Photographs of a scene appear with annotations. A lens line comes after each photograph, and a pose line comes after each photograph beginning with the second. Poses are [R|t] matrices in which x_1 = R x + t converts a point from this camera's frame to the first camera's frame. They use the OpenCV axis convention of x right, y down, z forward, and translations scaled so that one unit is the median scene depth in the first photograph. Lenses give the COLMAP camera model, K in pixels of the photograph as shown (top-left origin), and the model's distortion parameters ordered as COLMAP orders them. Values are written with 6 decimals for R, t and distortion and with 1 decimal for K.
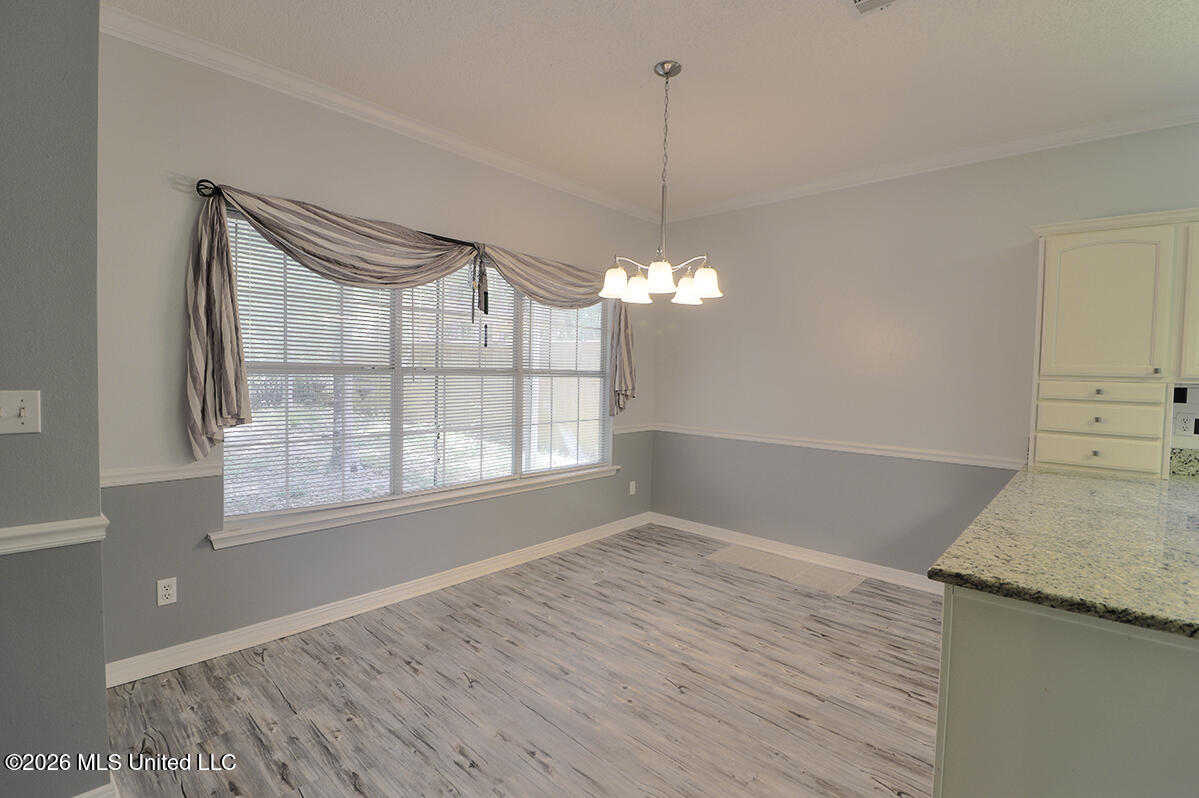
lens RADIAL K [[580.9, 0, 599.5], [0, 580.9, 393.5], [0, 0, 1]] dist [-0.001095, -0.000626]
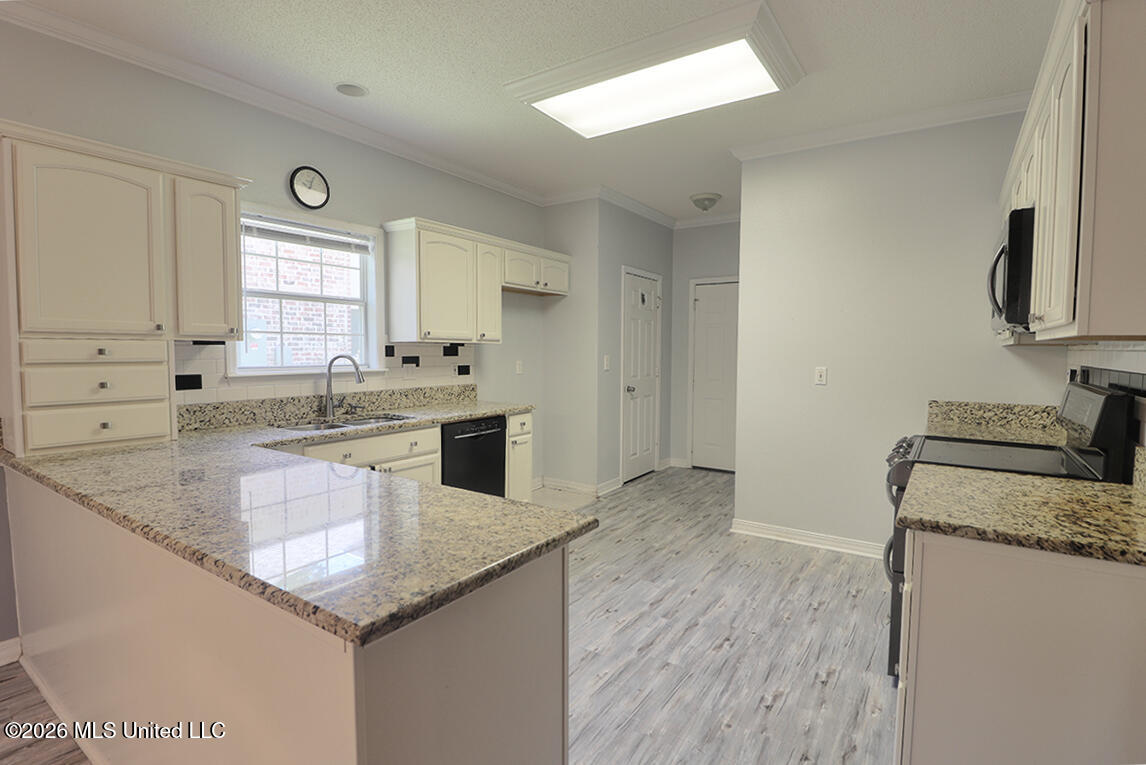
lens RADIAL K [[555.2, 0, 573.0], [0, 555.2, 377.2], [0, 0, 1]] dist [-0.001095, -0.000626]
pose [[-0.161403, -0.079164, 0.983708, -0.035288], [0.025320, 0.996117, 0.084317, -0.017286], [-0.986564, 0.038516, -0.158772, 0.483039]]
